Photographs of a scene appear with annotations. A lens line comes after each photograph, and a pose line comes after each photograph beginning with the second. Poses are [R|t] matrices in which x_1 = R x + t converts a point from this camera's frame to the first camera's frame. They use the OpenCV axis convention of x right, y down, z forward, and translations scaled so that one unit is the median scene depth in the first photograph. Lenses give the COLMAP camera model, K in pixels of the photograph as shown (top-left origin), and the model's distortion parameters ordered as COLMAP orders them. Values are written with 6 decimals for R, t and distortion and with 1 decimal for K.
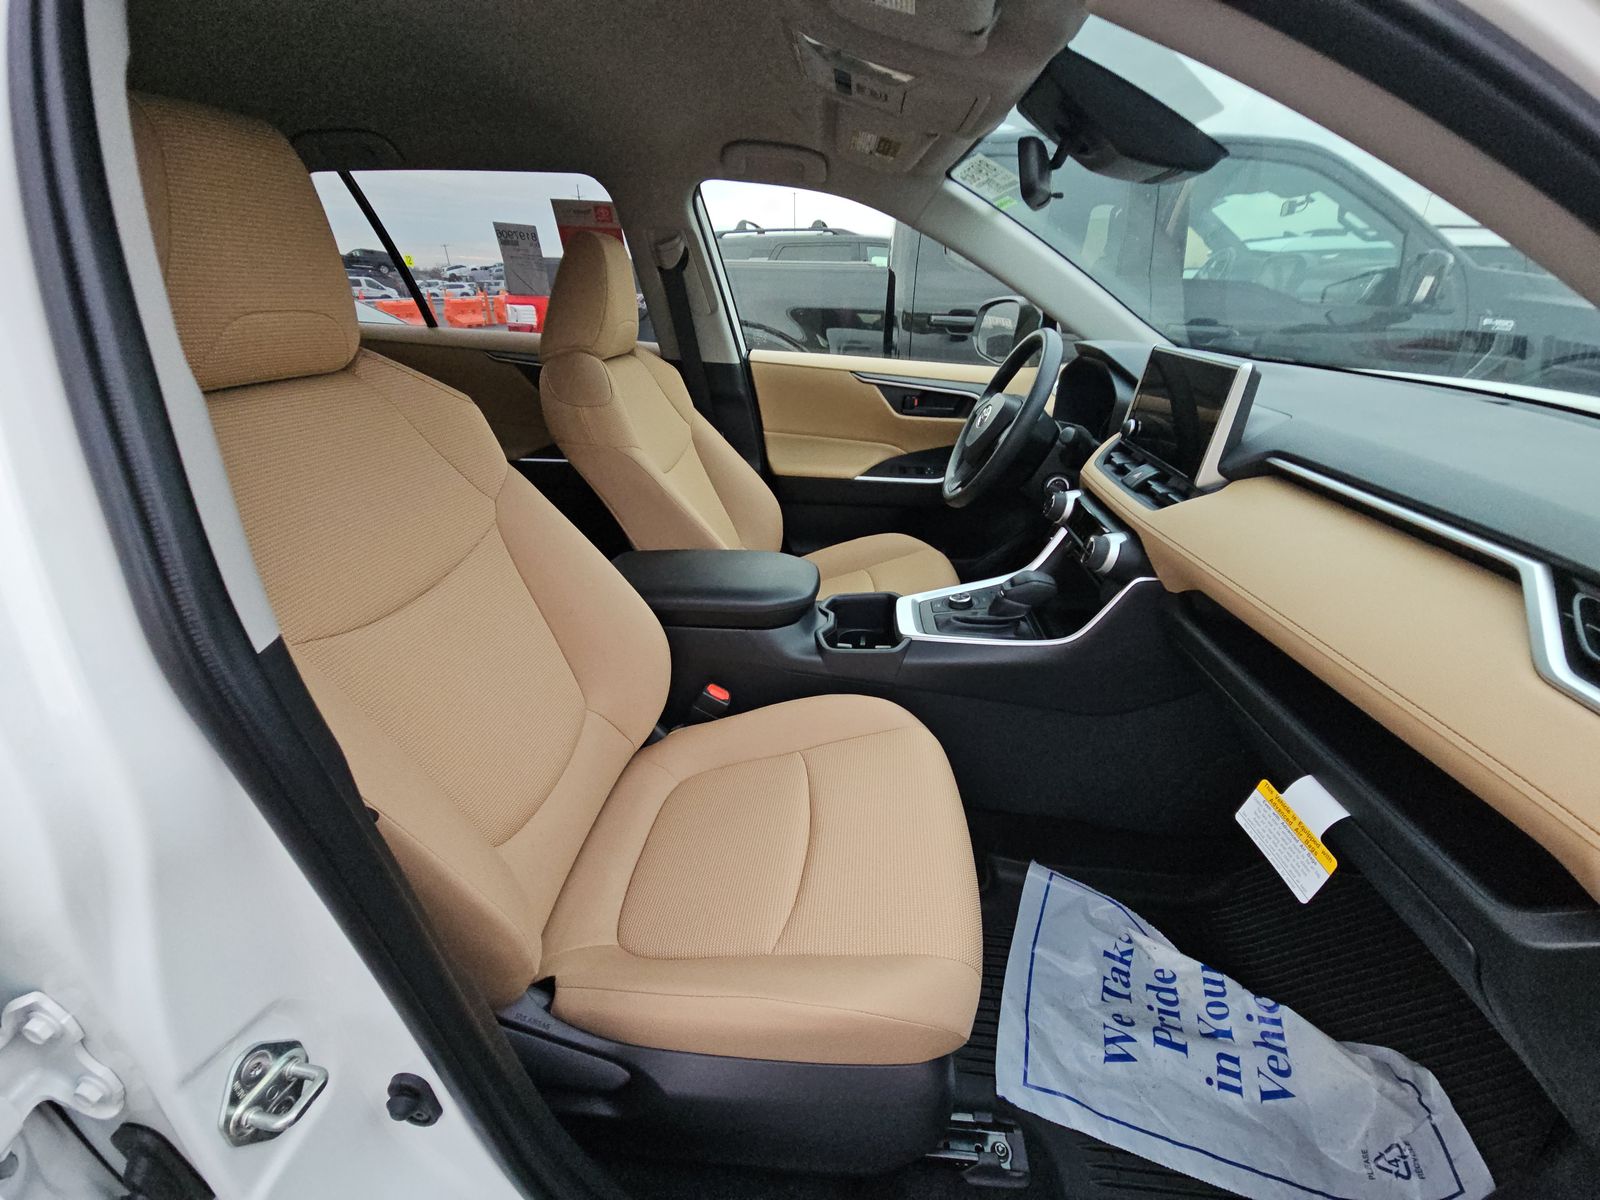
lens RADIAL K [[653.1, 0, 800.0], [0, 653.1, 600.0], [0, 0, 1]] dist [0.010072, -0.010496]
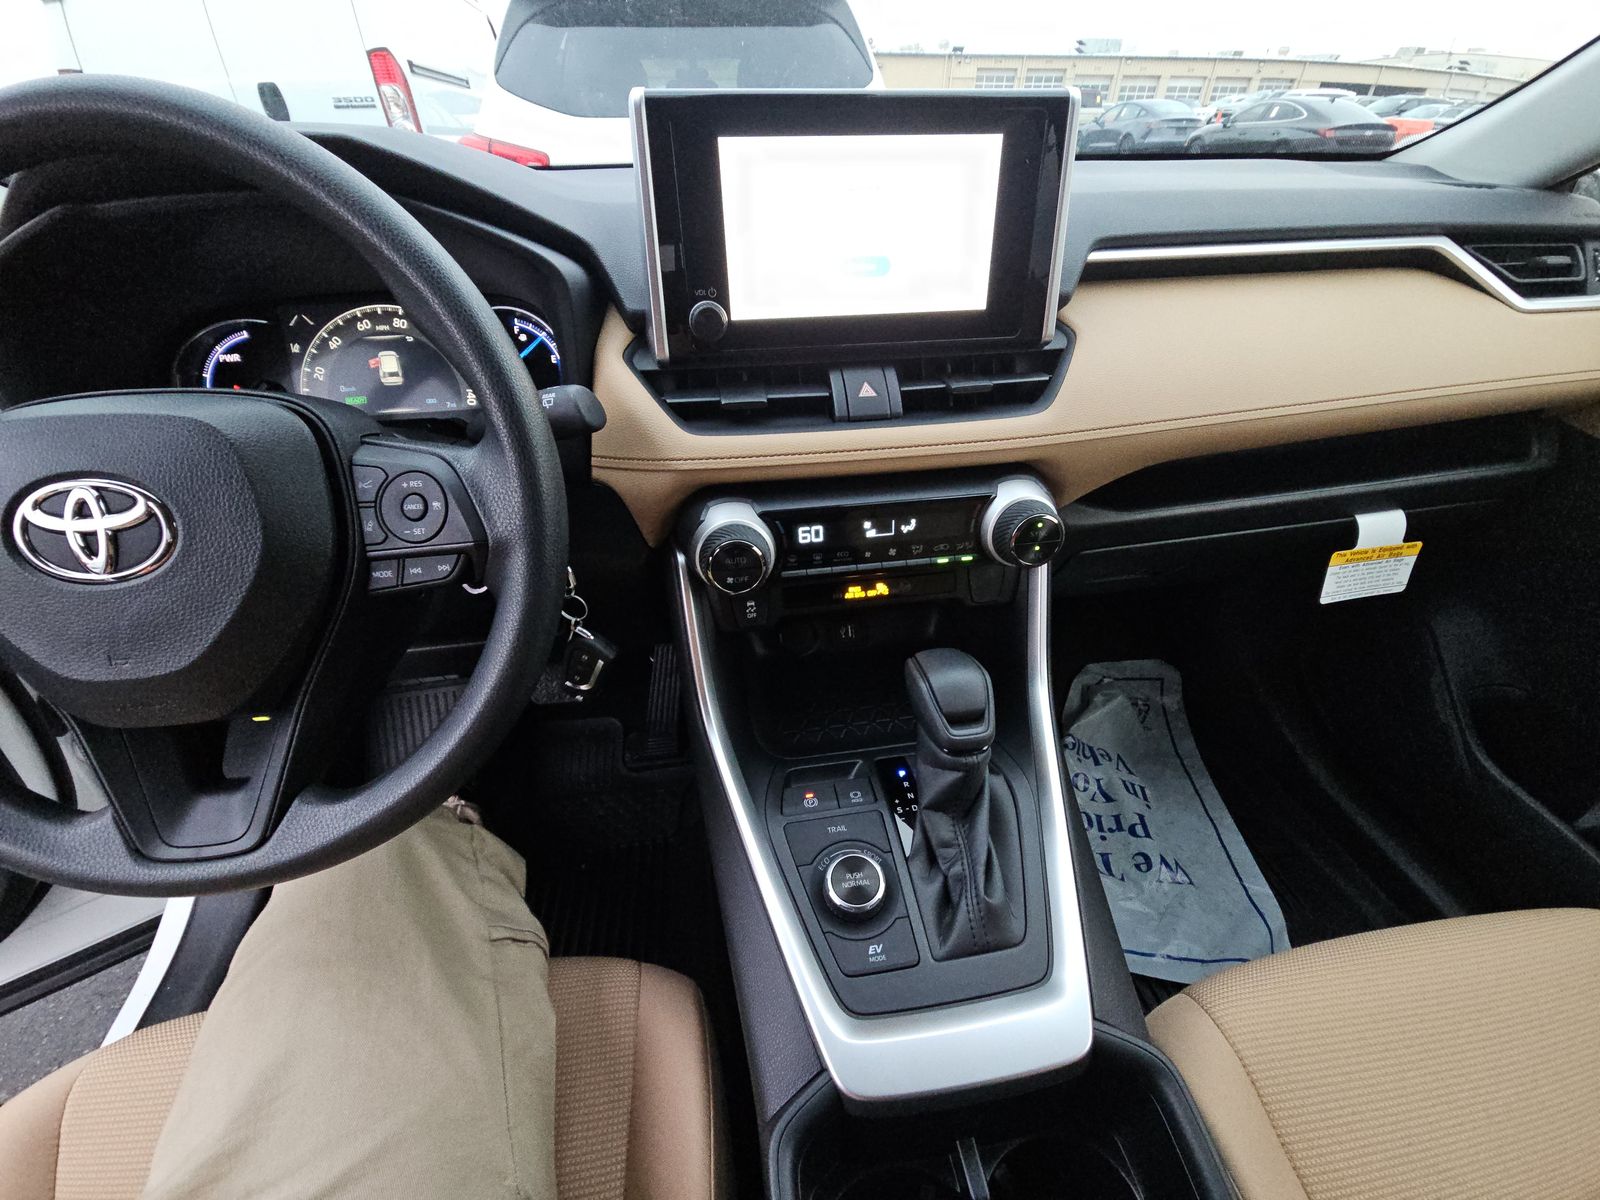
lens RADIAL K [[653.1, 0, 800.0], [0, 653.1, 600.0], [0, 0, 1]] dist [0.010072, -0.010496]
pose [[-0.244436, -0.579146, 0.777715, 0.118930], [0.400958, 0.669897, 0.624877, -0.625407], [-0.882884, 0.464574, 0.068467, 1.746427]]
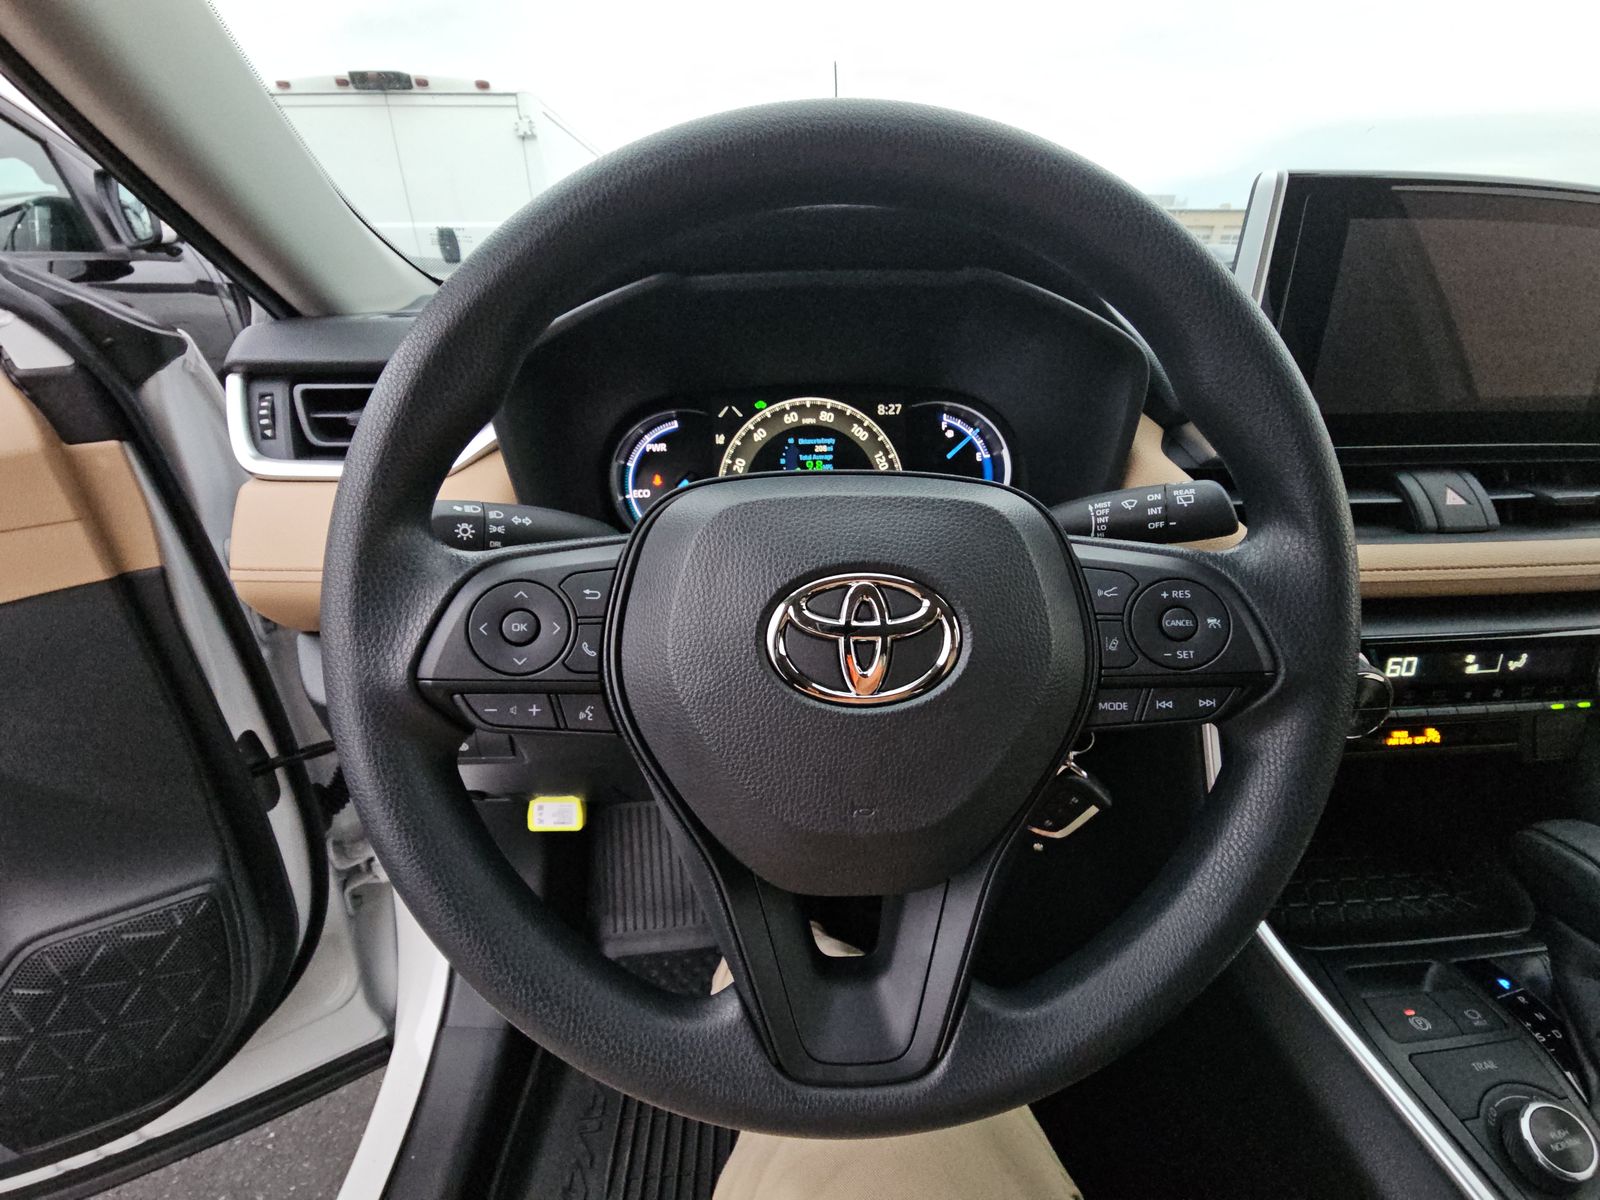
lens RADIAL K [[656.0, 0, 800.0], [0, 656.0, 600.0], [0, 0, 1]] dist [0.000669, -0.009875]
pose [[-0.146849, -0.455541, 0.878019, 0.307602], [0.414428, 0.777645, 0.472777, -0.757440], [-0.898156, 0.433302, 0.074593, 2.149818]]
